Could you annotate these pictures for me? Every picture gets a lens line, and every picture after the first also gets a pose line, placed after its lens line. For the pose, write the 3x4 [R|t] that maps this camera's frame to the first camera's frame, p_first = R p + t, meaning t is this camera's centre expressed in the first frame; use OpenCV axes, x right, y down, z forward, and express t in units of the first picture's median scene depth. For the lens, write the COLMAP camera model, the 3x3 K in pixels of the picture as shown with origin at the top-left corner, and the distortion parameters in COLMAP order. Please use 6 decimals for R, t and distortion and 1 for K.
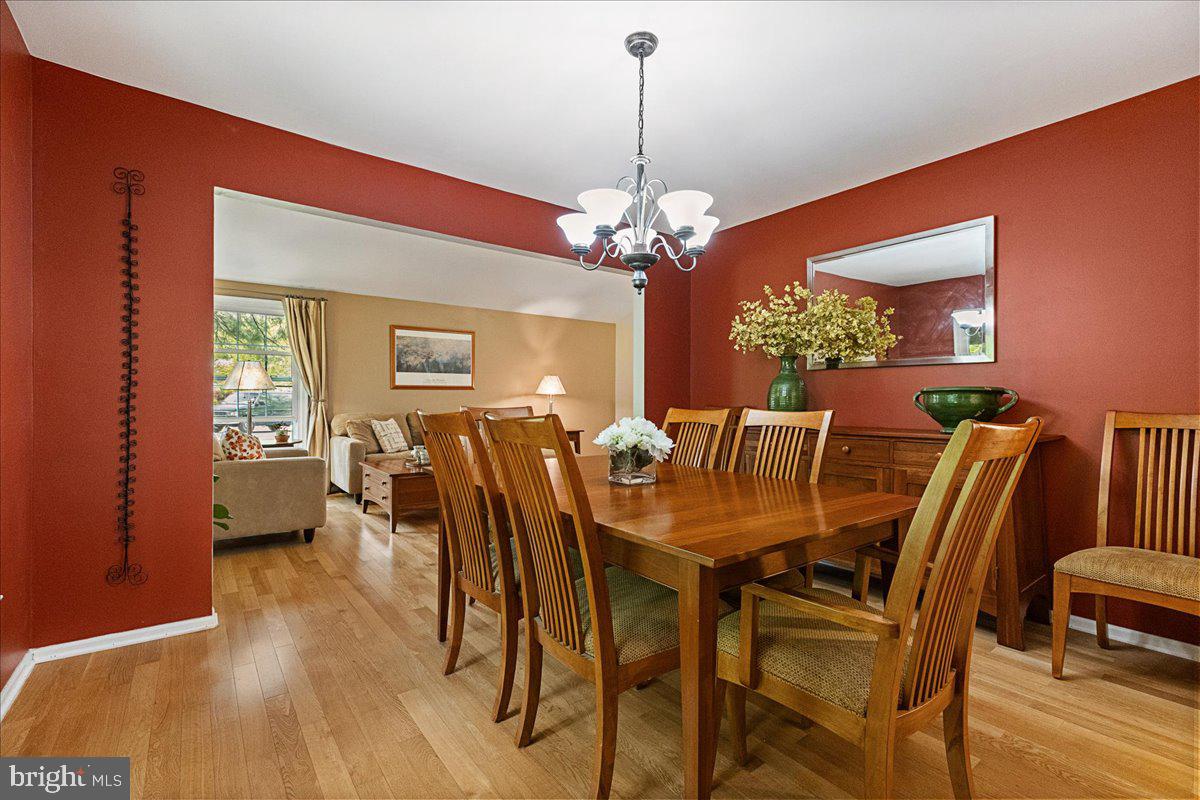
lens RADIAL K [[523.0, 0, 598.8], [0, 523.0, 405.3], [0, 0, 1]] dist [0.000763, 0.000141]
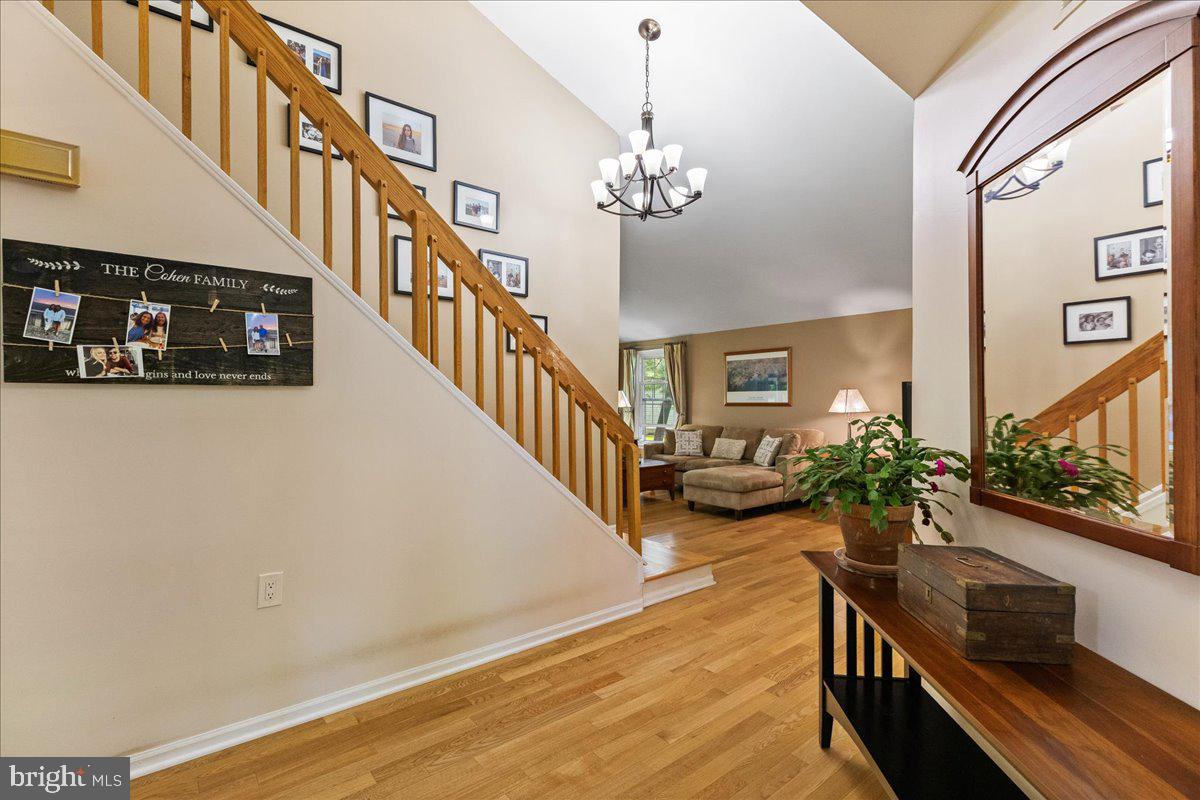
lens RADIAL K [[537.2, 0, 601.0], [0, 537.2, 398.5], [0, 0, 1]] dist [0.000621, 0.000114]
pose [[0.018216, 0.001484, -0.999833, 0.912543], [-0.004110, 0.999991, 0.001410, -0.054691], [0.999826, 0.004084, 0.018222, 0.772080]]
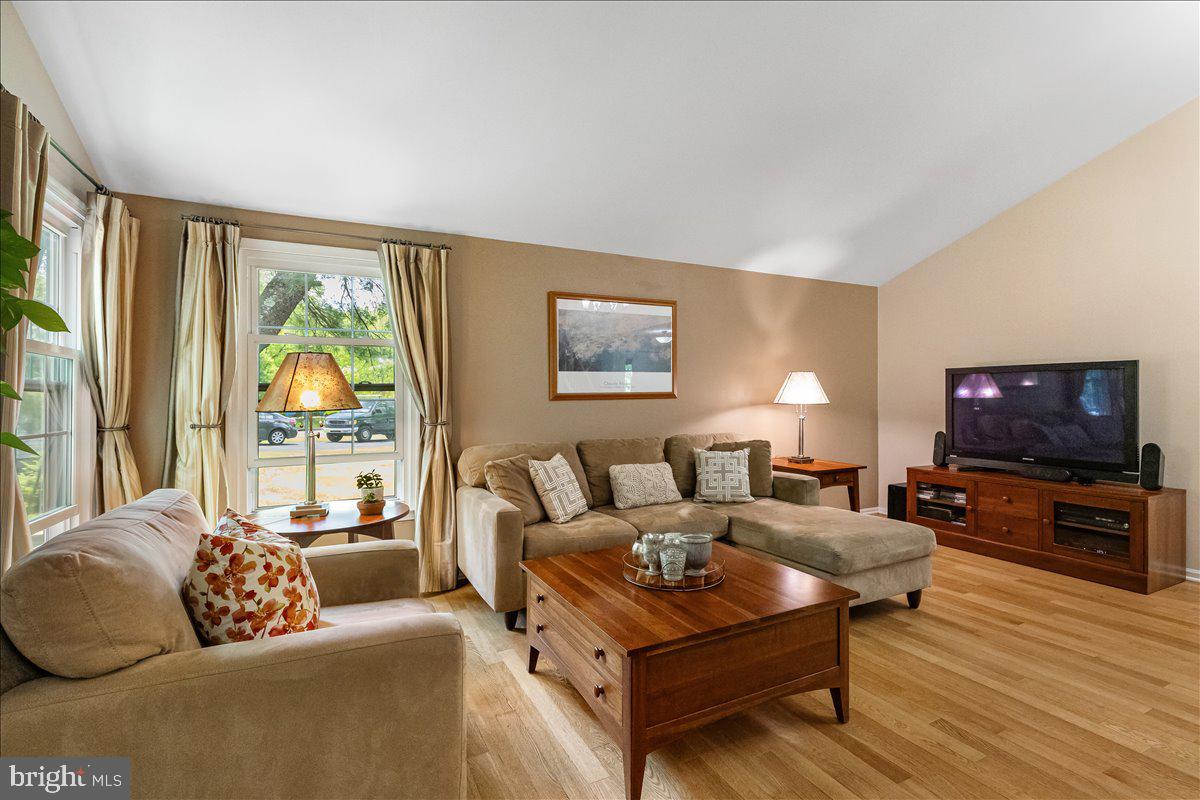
lens RADIAL K [[537.2, 0, 601.0], [0, 537.2, 398.5], [0, 0, 1]] dist [0.000621, 0.000114]
pose [[0.982116, -0.012763, -0.187845, -0.251966], [0.009952, 0.999824, -0.015903, -0.025290], [0.188015, 0.013749, 0.982070, 0.461614]]
